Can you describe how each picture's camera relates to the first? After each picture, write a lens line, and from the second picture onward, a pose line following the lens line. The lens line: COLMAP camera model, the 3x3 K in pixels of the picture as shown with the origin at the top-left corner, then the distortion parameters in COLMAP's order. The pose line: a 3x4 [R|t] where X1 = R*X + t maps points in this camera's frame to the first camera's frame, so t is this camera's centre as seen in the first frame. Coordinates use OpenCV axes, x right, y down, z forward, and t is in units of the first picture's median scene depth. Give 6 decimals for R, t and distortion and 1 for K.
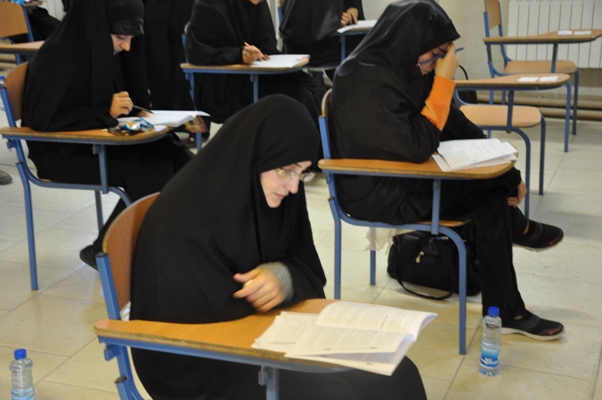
lens RADIAL K [[985.6, 0, 301.0], [0, 985.6, 200.0], [0, 0, 1]] dist [0.254319, 0.031940]
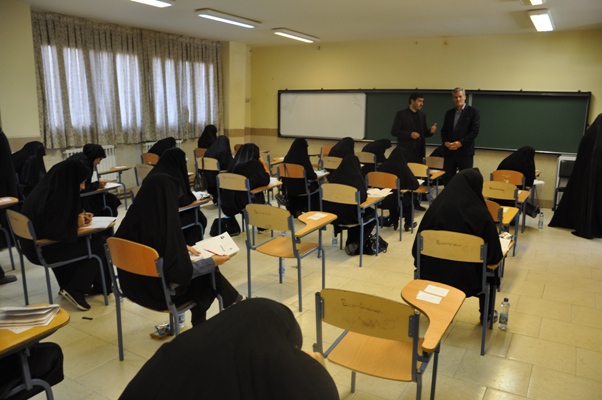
lens RADIAL K [[473.0, 0, 301.0], [0, 473.0, 200.0], [0, 0, 1]] dist [-0.158838, 0.139927]
pose [[0.169596, -0.183960, 0.968192, -1.662124], [0.289139, 0.948478, 0.129566, -0.198234], [-0.942144, 0.257968, 0.214048, 0.567342]]
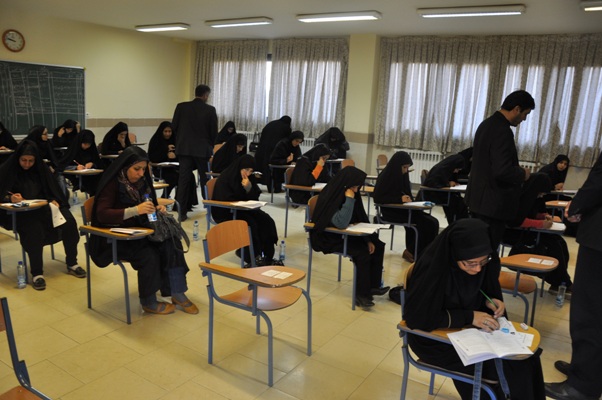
lens RADIAL K [[473.0, 0, 301.0], [0, 473.0, 200.0], [0, 0, 1]] dist [-0.158838, 0.139927]
pose [[0.978561, 0.106727, -0.176146, 0.422949], [-0.131353, 0.982151, -0.134631, 0.284567], [0.158633, 0.154882, 0.975114, -0.690808]]
